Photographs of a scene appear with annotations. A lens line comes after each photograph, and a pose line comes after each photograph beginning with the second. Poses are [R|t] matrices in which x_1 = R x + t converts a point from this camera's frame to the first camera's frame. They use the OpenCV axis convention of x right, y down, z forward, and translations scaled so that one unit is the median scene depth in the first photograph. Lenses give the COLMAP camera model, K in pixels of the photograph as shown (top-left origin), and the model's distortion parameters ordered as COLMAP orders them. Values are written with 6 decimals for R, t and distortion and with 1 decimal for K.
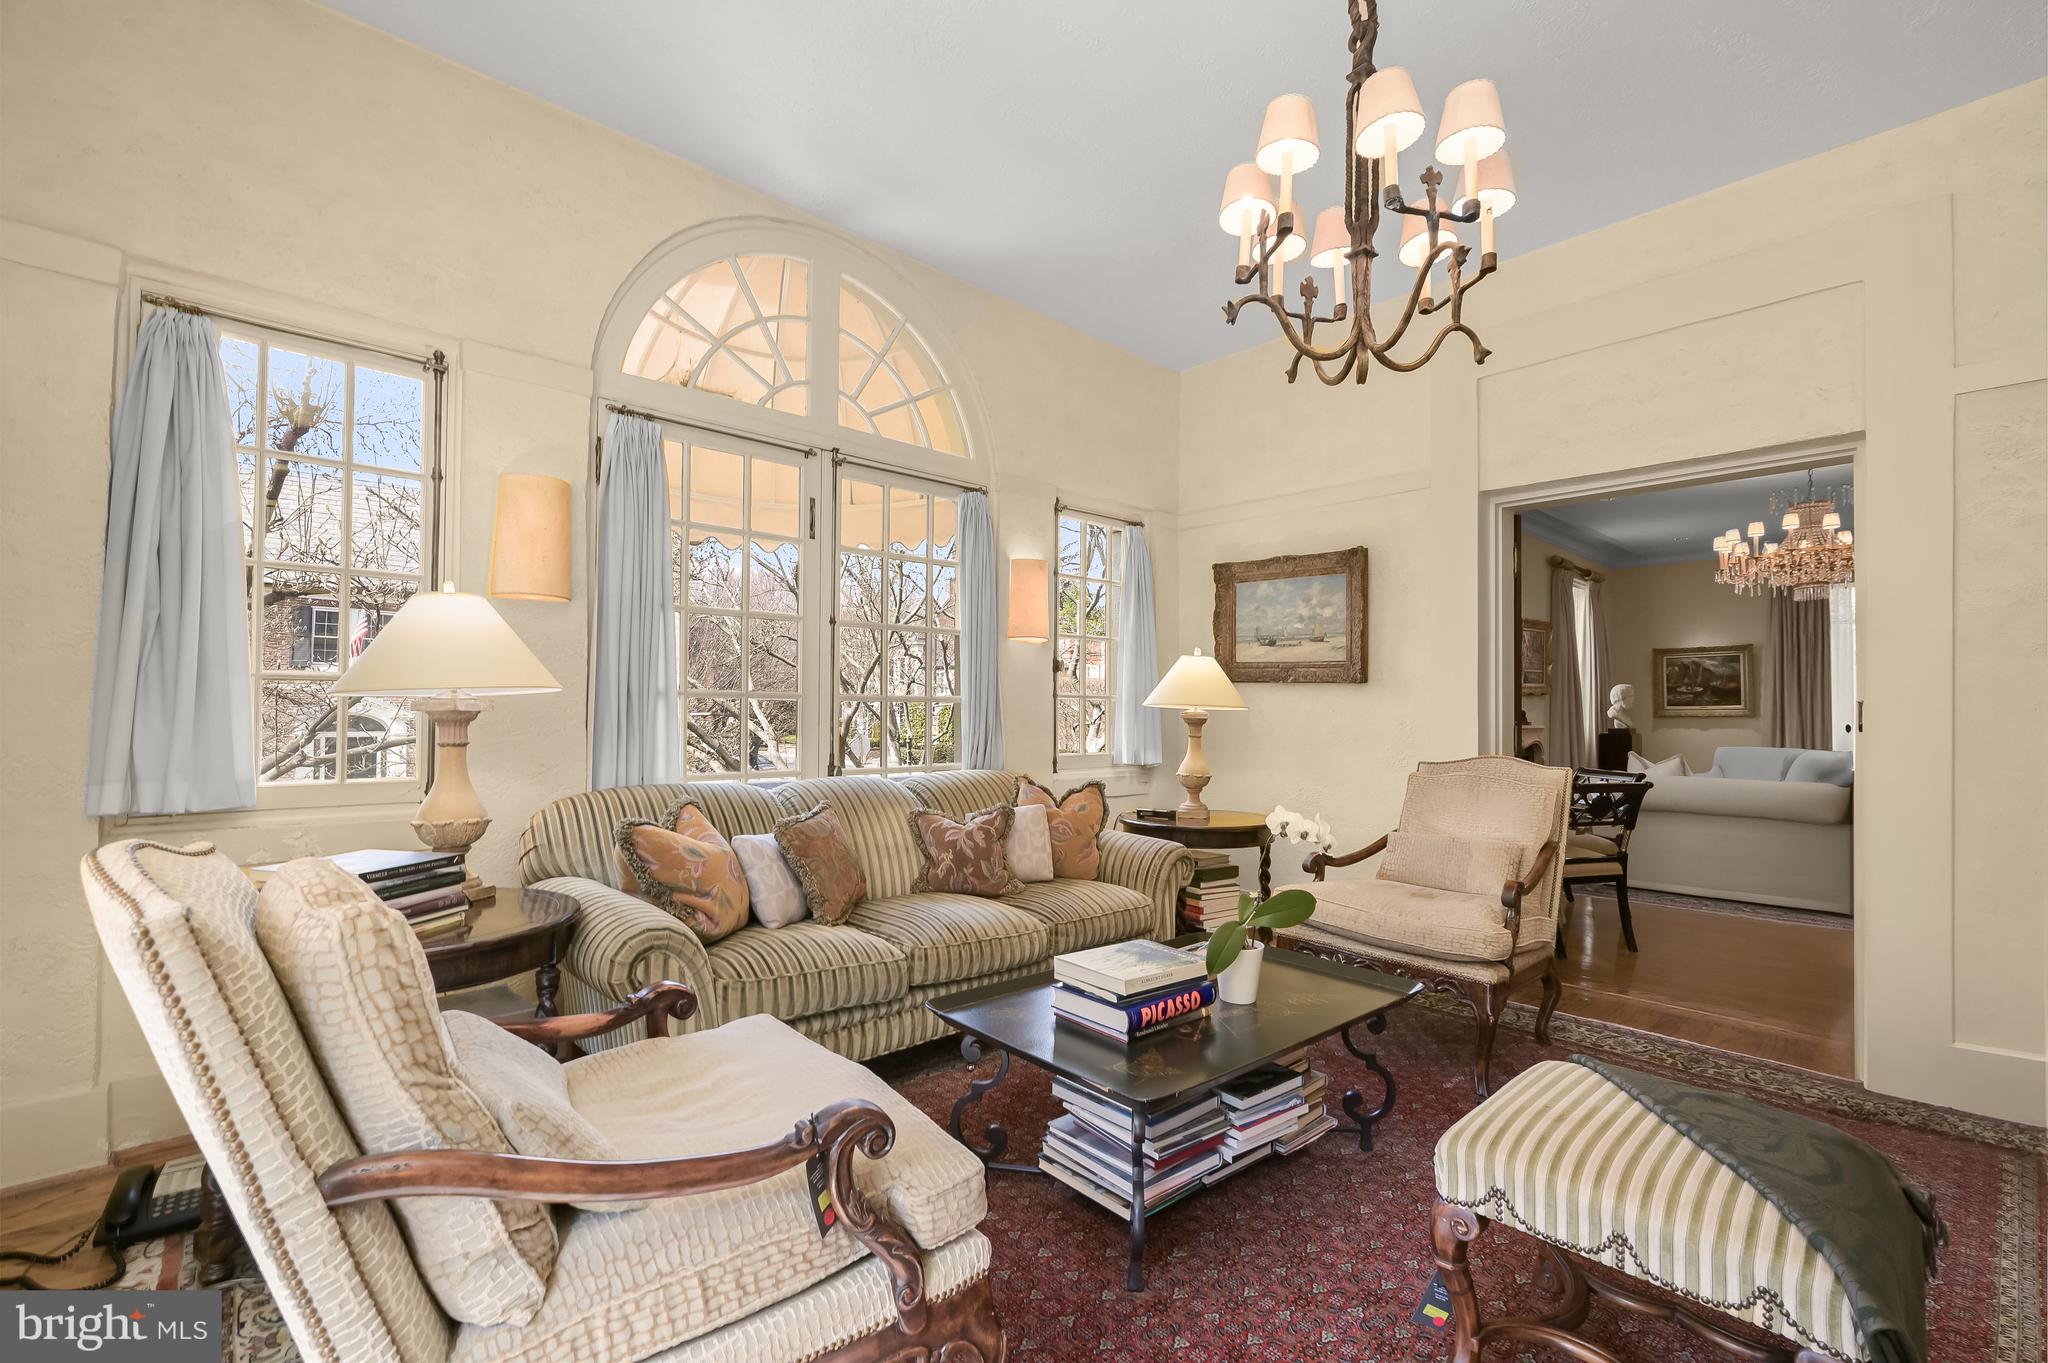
lens RADIAL K [[905.9, 0, 977.8], [0, 905.9, 697.3], [0, 0, 1]] dist [0.000844, 0.000536]
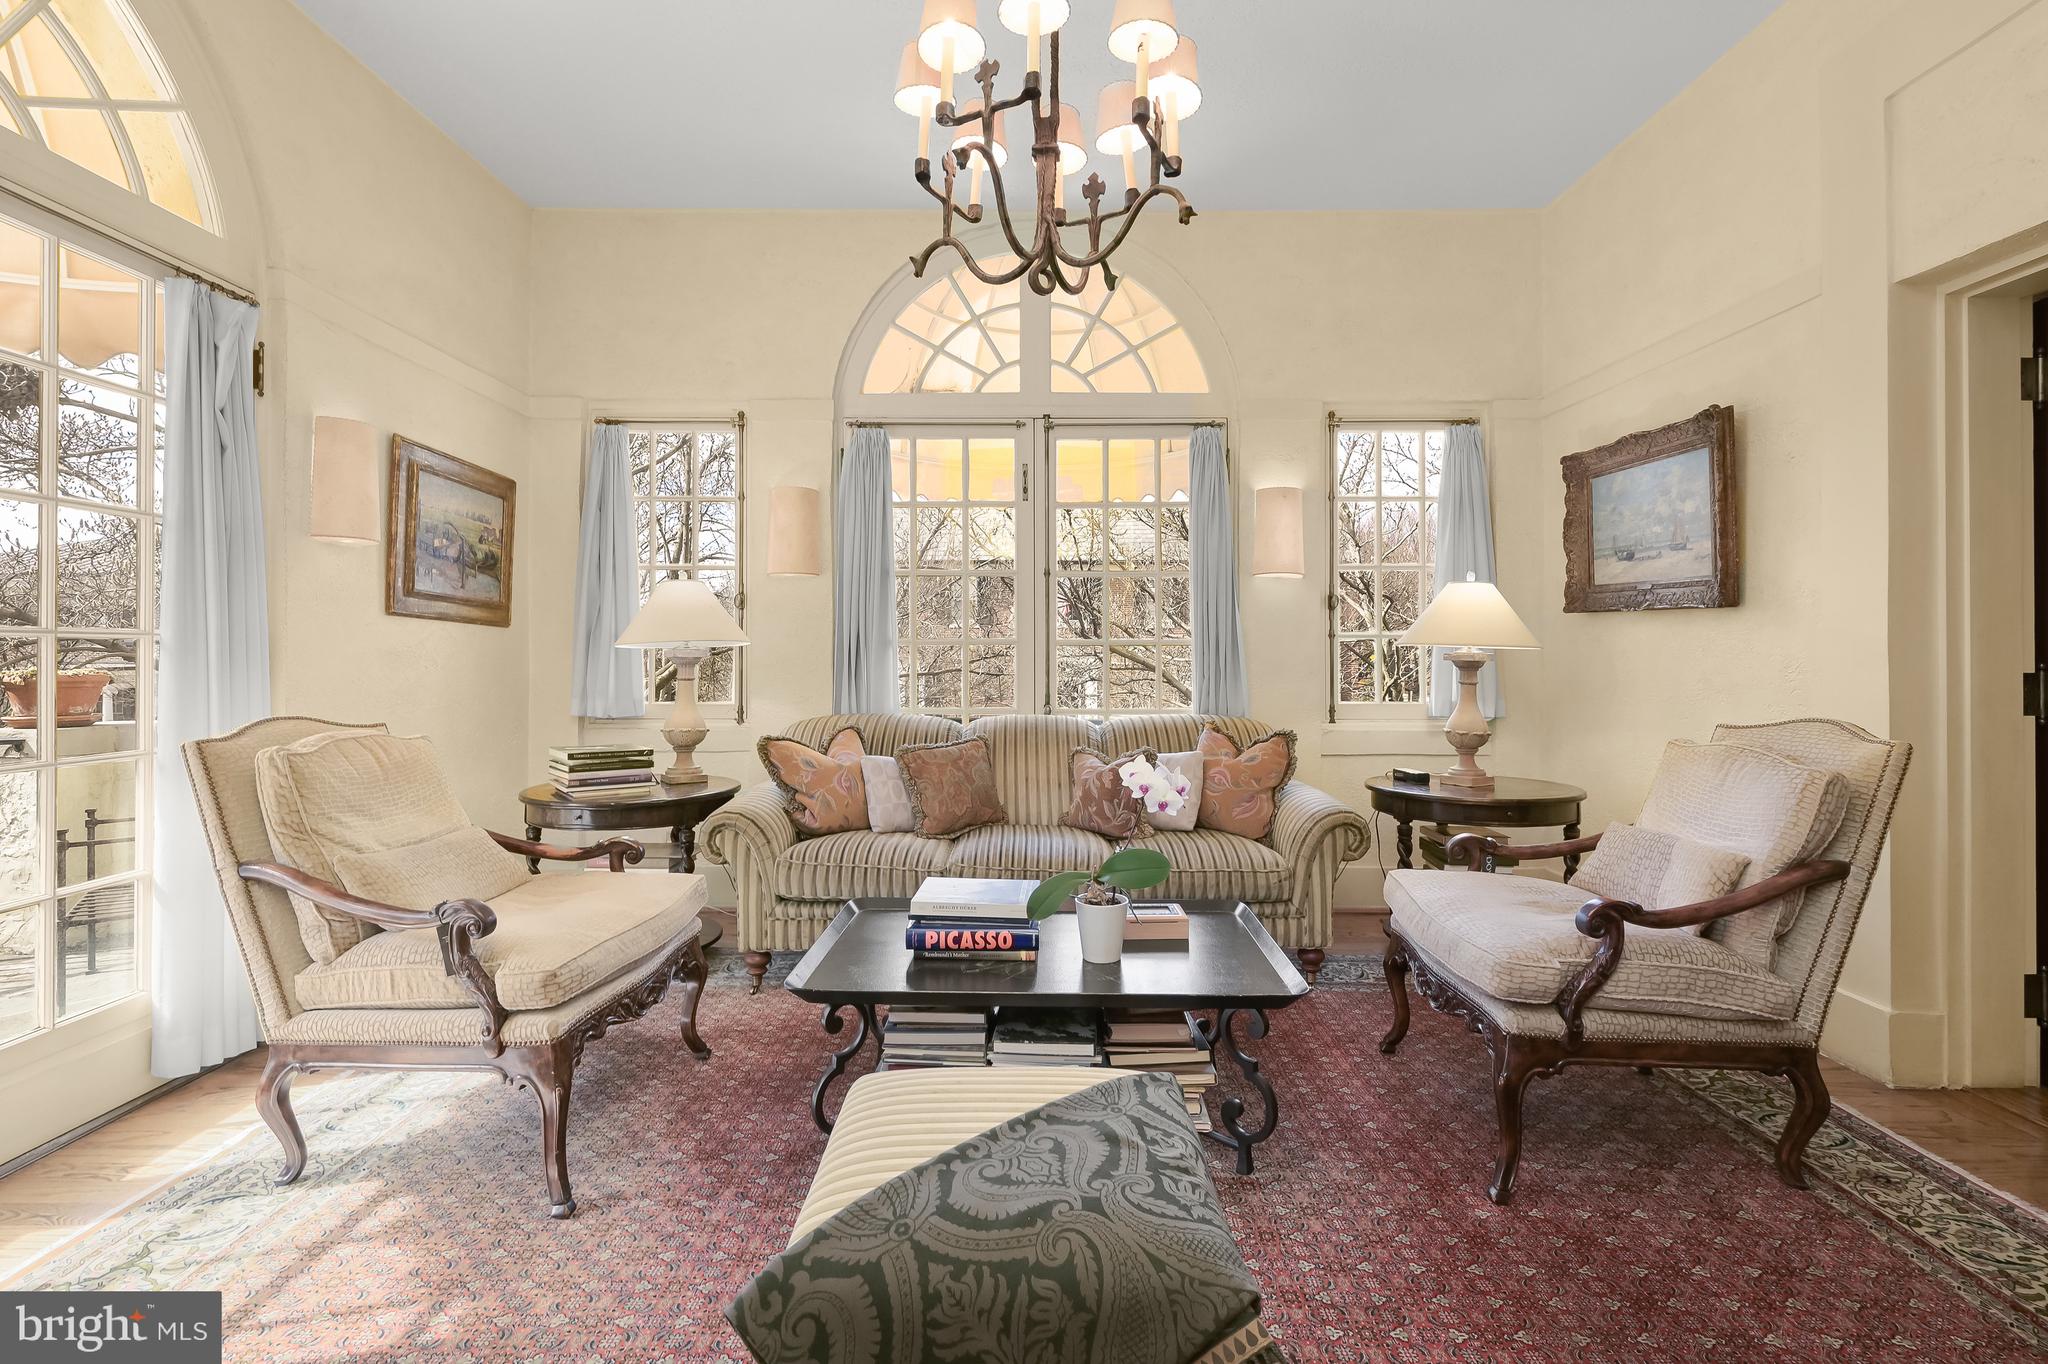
lens RADIAL K [[905.9, 0, 1001.4], [0, 905.9, 651.2], [0, 0, 1]] dist [0.000844, 0.000536]
pose [[0.738947, -0.012071, -0.673655, 0.547543], [0.017038, 0.999855, 0.000773, 0.008721], [0.673548, -0.012049, 0.739045, 0.155252]]
